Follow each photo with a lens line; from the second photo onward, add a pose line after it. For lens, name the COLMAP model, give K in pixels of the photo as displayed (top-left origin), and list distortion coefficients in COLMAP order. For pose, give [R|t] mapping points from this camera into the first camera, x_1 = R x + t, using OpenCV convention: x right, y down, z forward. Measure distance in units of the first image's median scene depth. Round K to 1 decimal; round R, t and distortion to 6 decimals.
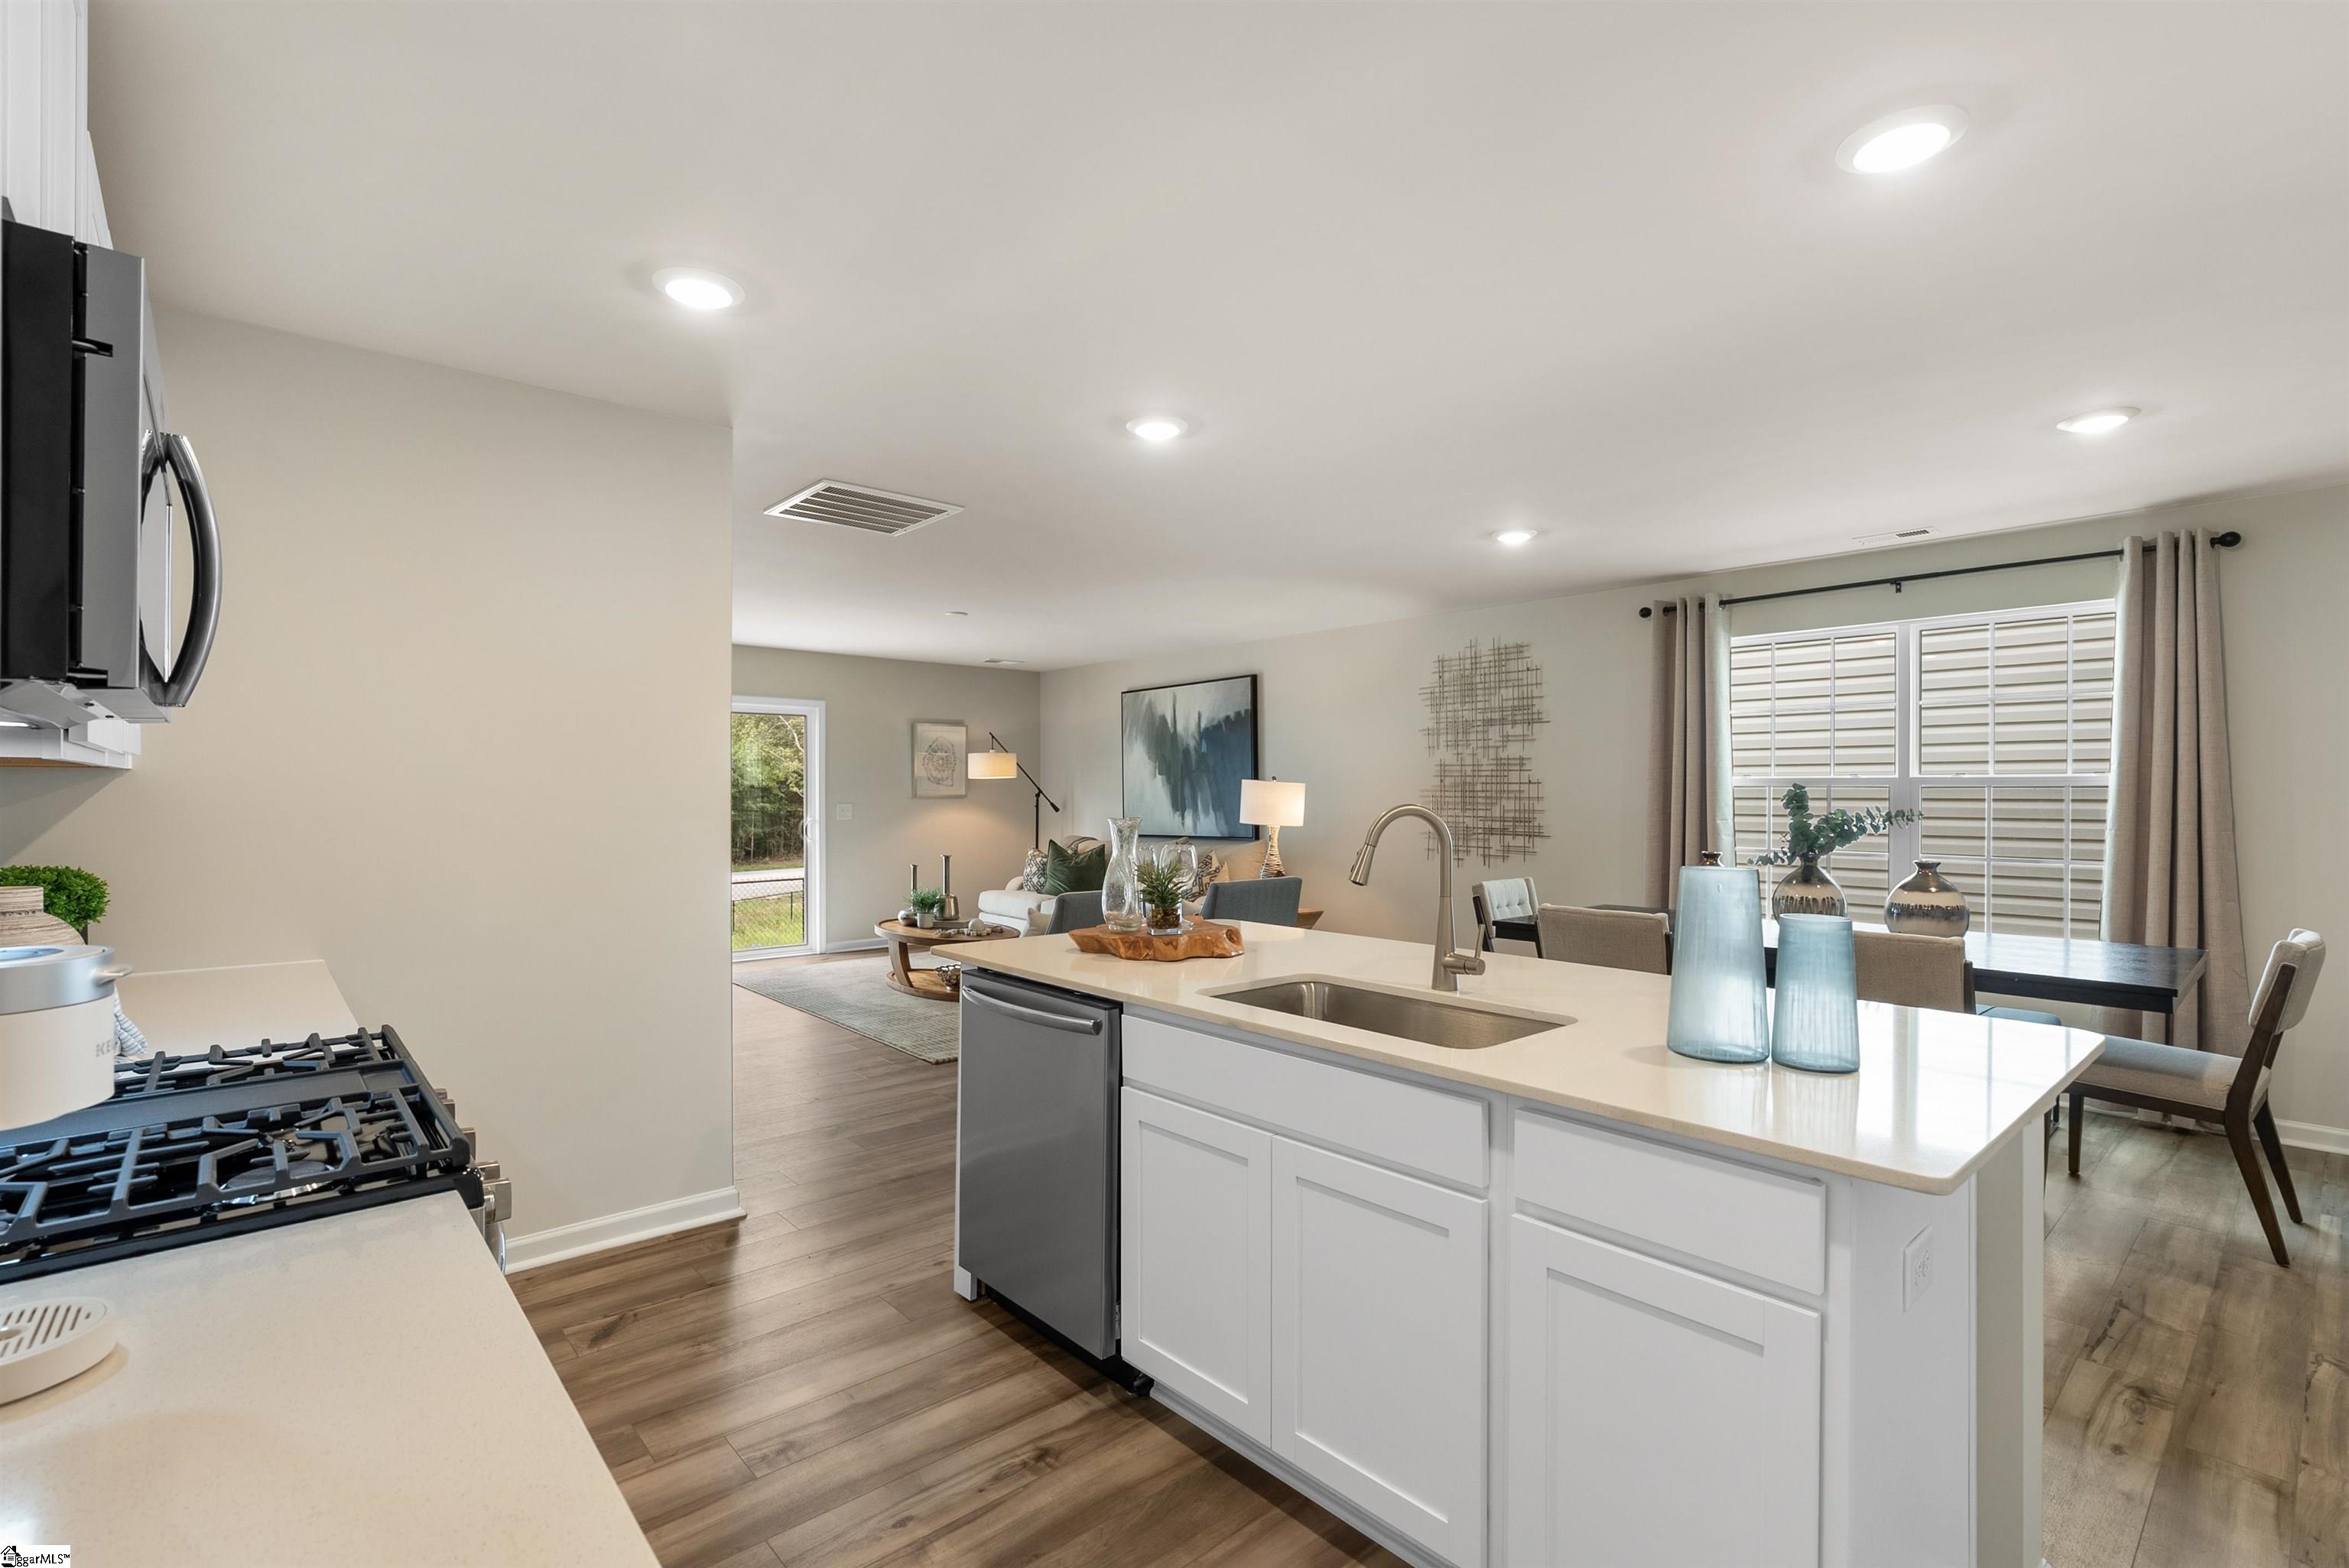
lens RADIAL K [[1053.3, 0, 1176.6], [0, 1053.3, 798.4], [0, 0, 1]] dist [-0.005195, -0.000204]
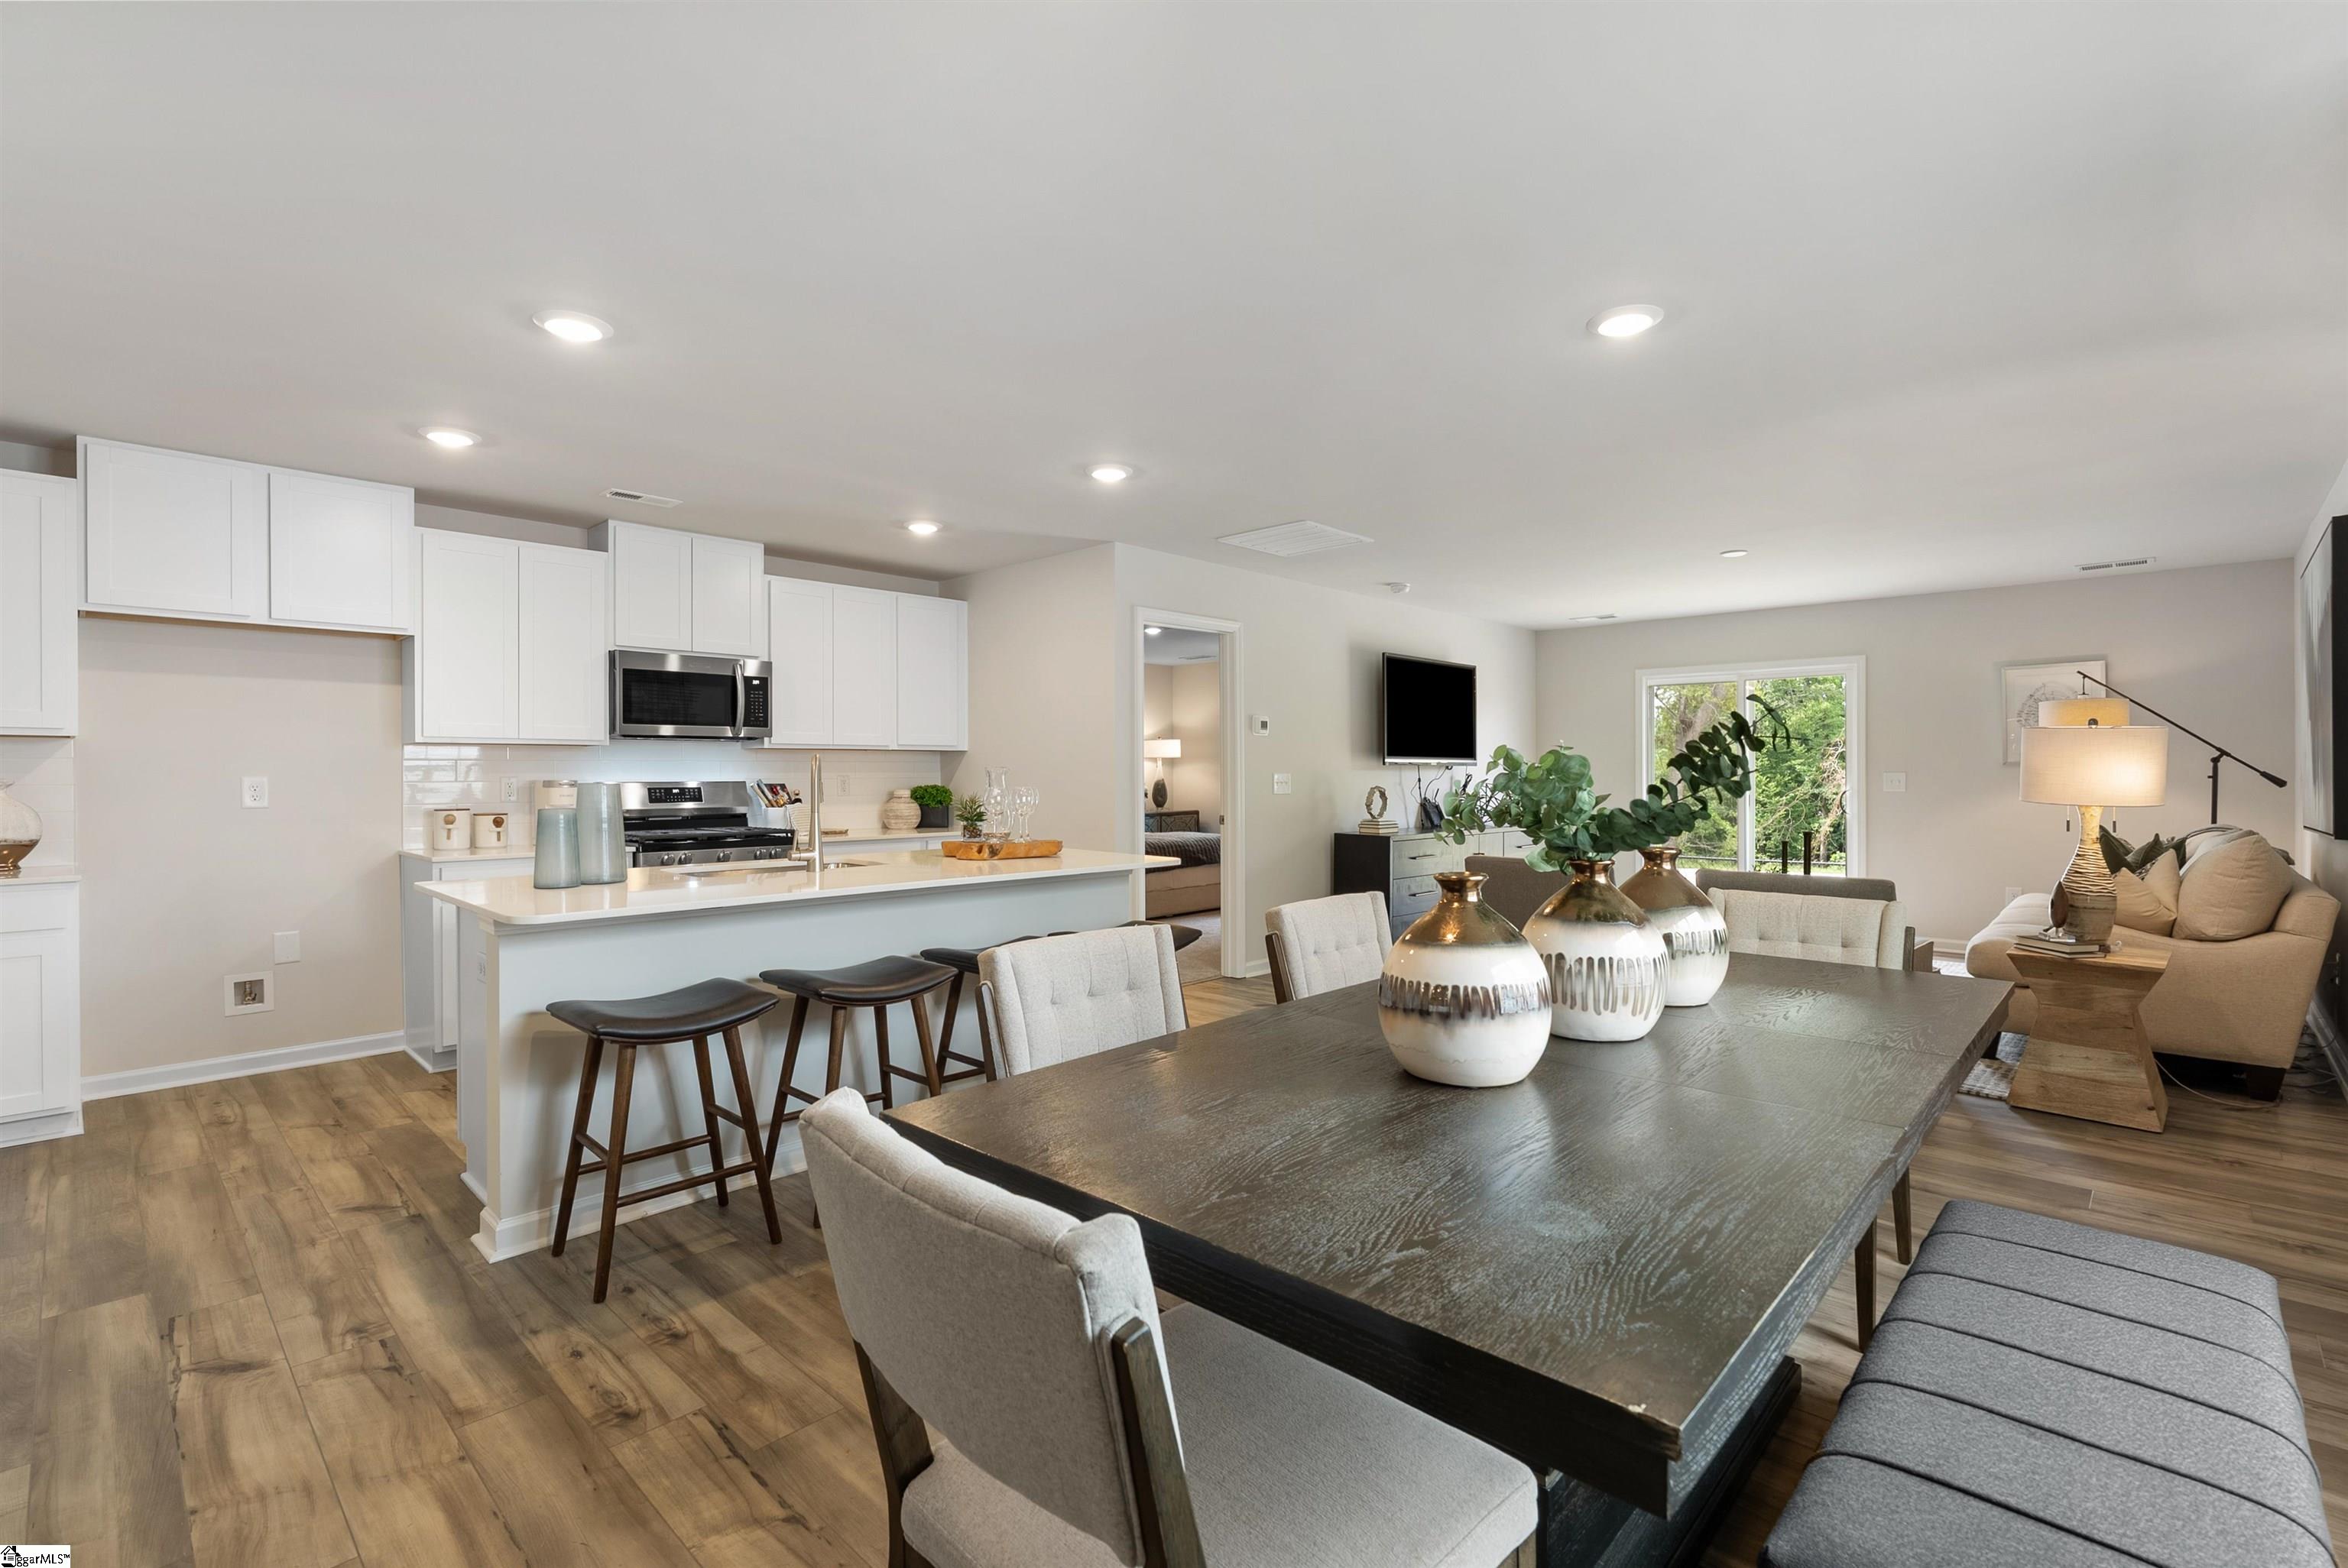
lens RADIAL K [[1052.8, 0, 1177.7], [0, 1052.8, 784.3], [0, 0, 1]] dist [-0.005195, -0.000204]
pose [[0.082163, 0.002145, -0.996617, 0.488065], [0.000892, 0.999997, 0.002226, 0.010956], [0.996618, -0.001071, 0.082161, 0.369879]]
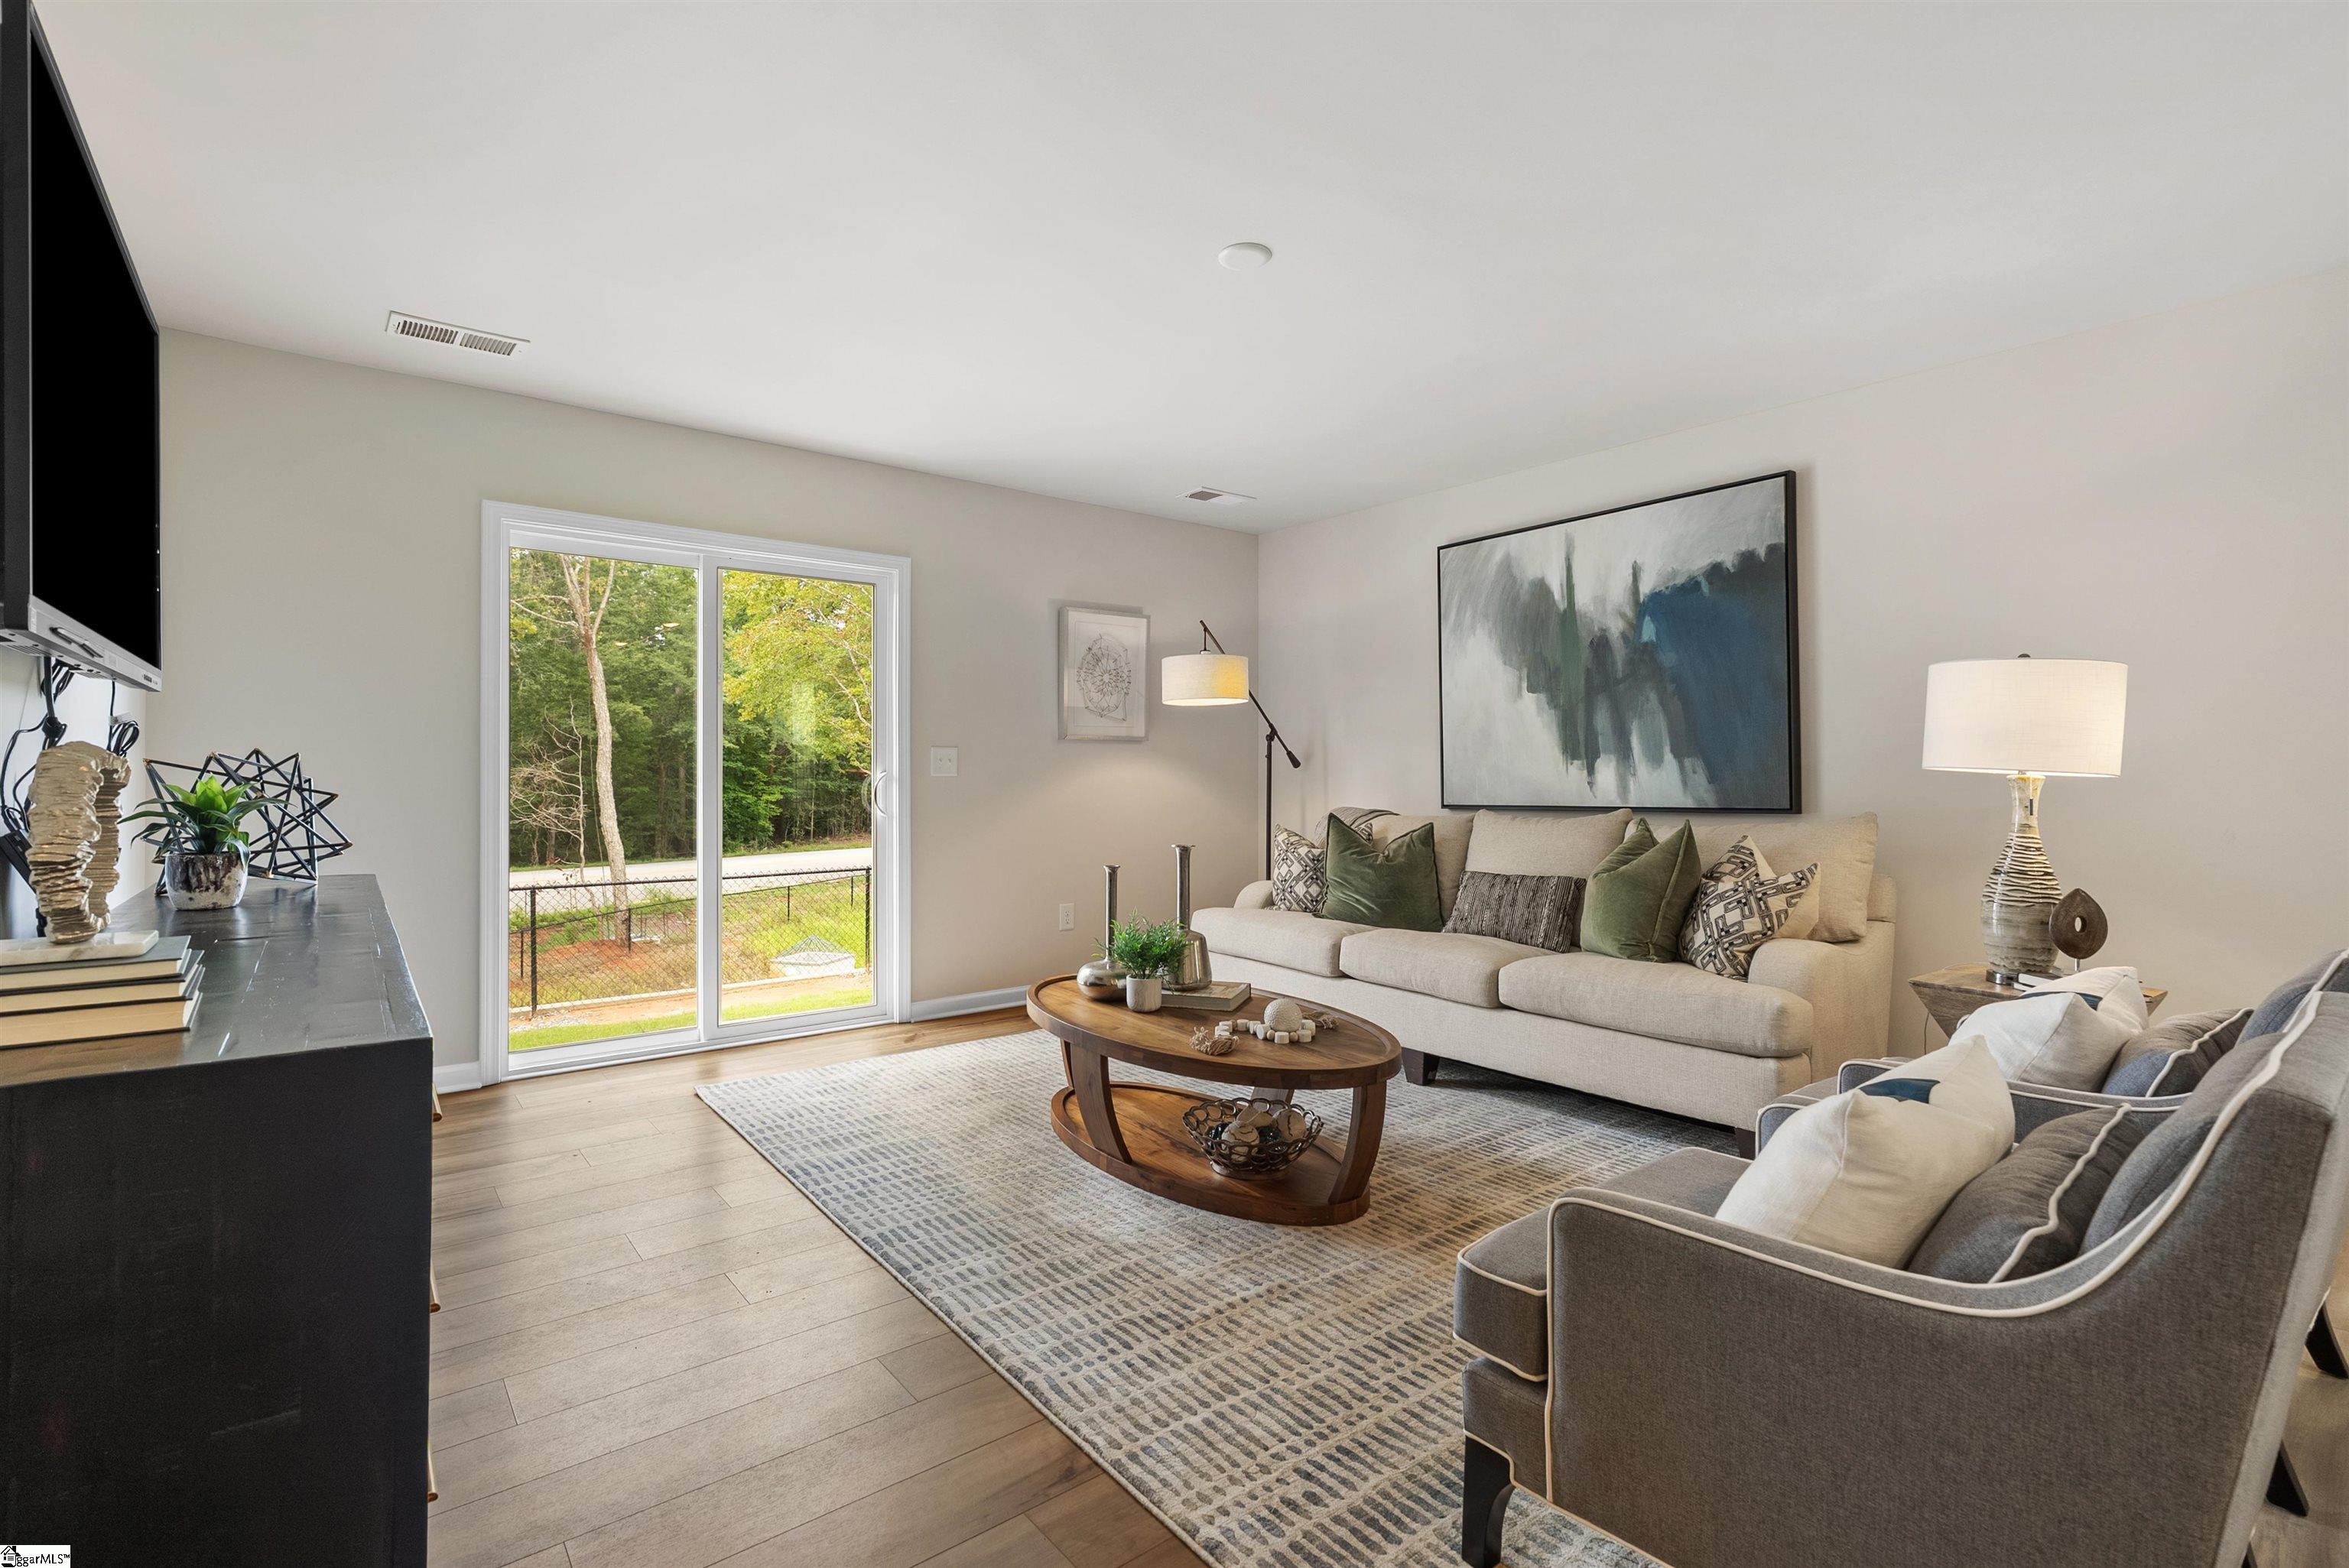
lens RADIAL K [[1053.3, 0, 1190.0], [0, 1053.3, 773.8], [0, 0, 1]] dist [-0.005195, -0.000204]
pose [[0.999166, 0.000391, -0.040833, -0.169127], [-0.000587, 0.999988, -0.004807, 0.021731], [0.040830, 0.004827, 0.999154, 0.469656]]
